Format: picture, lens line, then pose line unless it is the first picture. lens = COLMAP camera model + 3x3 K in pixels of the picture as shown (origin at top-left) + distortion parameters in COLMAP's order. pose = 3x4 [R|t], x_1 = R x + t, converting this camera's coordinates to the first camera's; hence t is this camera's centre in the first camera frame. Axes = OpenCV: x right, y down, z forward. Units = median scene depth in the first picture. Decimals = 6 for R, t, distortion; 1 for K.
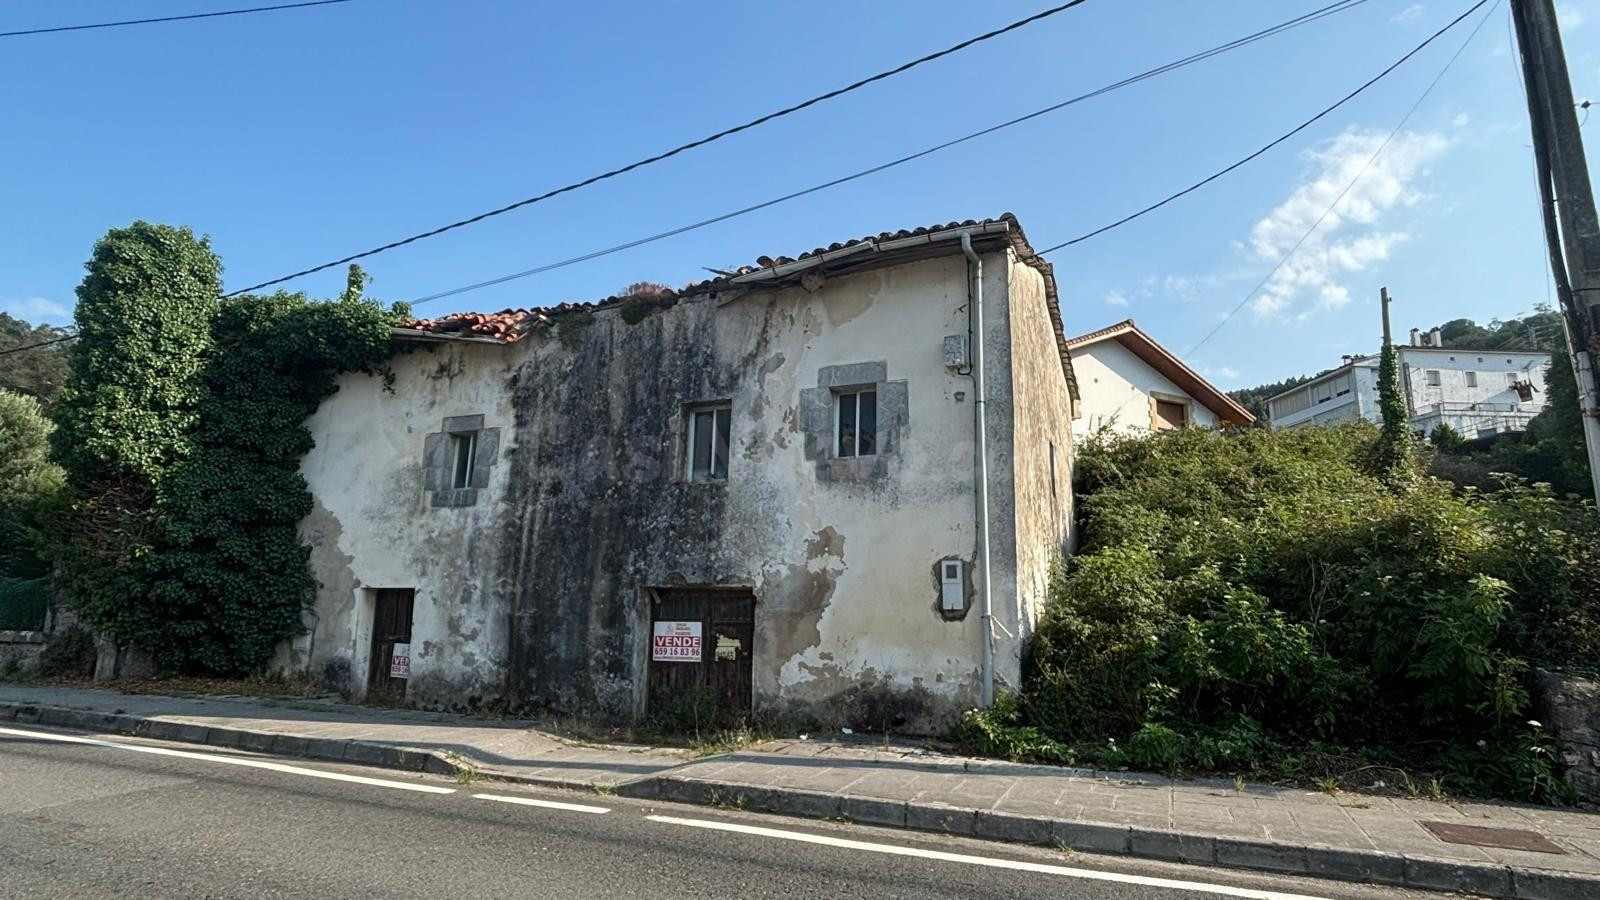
lens RADIAL K [[830.1, 0, 795.9], [0, 830.1, 447.9], [0, 0, 1]] dist [0.069712, -0.093361]
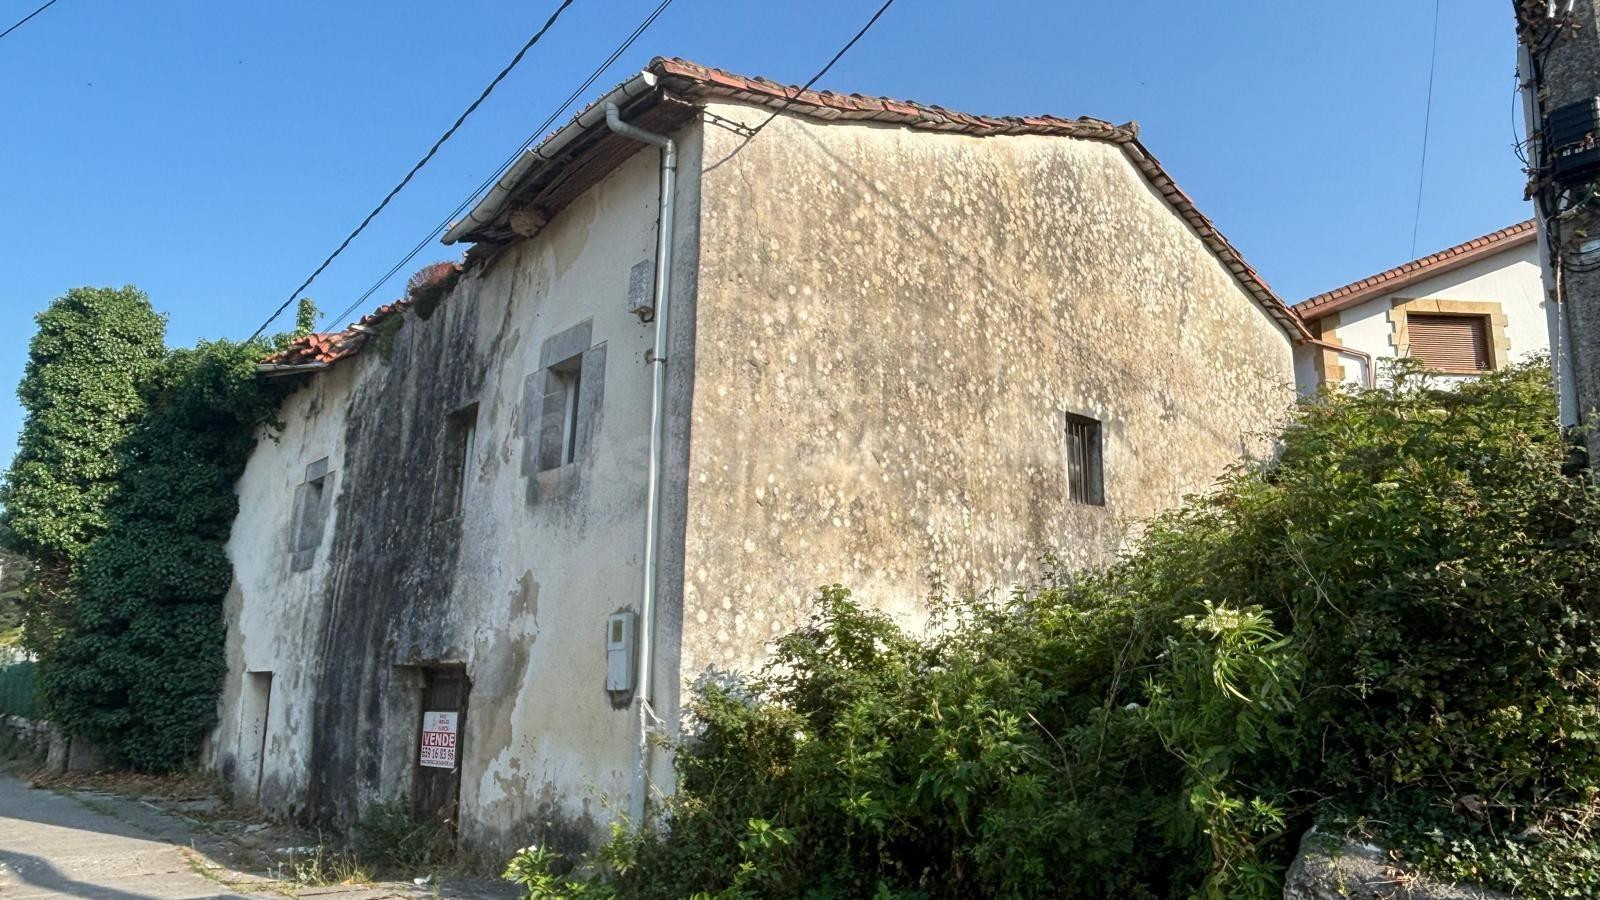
lens RADIAL K [[1113.1, 0, 807.1], [0, 1113.1, 446.3], [0, 0, 1]] dist [0.071739, -0.122375]
pose [[0.899247, -0.097772, -0.426376, 0.583537], [0.082057, 0.995102, -0.055122, 0.056217], [0.429677, 0.014581, 0.902865, 0.243047]]
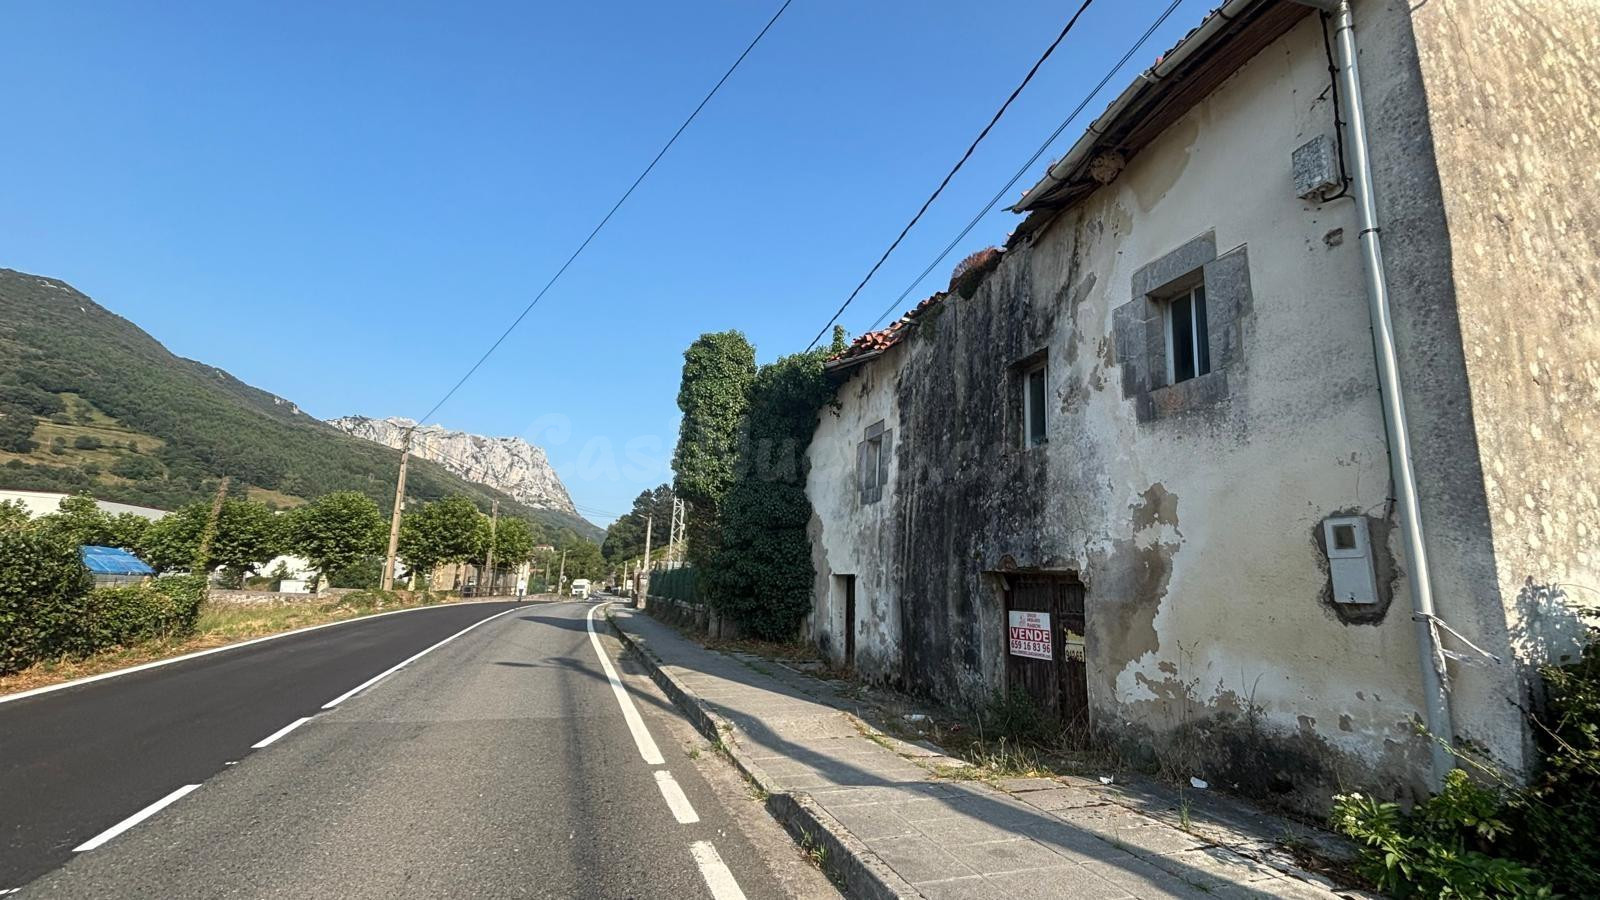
lens RADIAL K [[676.2, 0, 800.0], [0, 676.2, 450.0], [0, 0, 1]] dist [0.005274, -0.004713]
pose [[0.663904, -0.139267, -0.734736, 0.241247], [0.116994, 0.989751, -0.081888, 0.070393], [0.738610, -0.031594, 0.673393, 0.348373]]
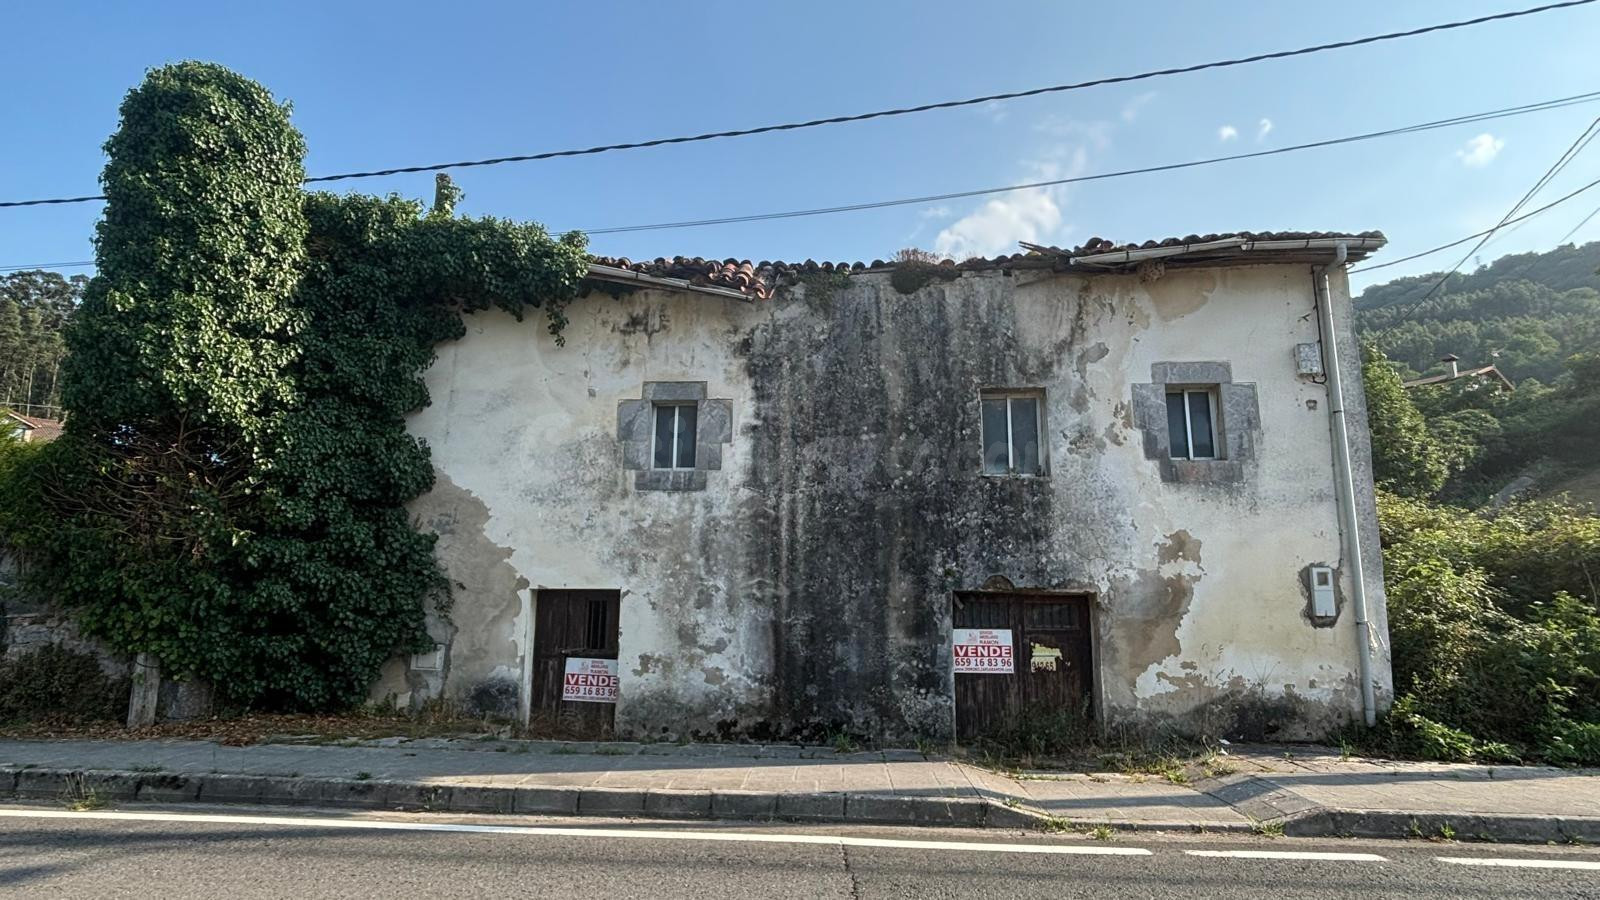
lens RADIAL K [[830.1, 0, 795.9], [0, 830.1, 447.9], [0, 0, 1]] dist [0.069712, -0.093361]
pose [[0.944052, 0.055162, 0.325151, -0.630845], [-0.058169, 0.998307, -0.000473, 0.023958], [-0.324626, -0.018468, 0.945662, 0.210056]]
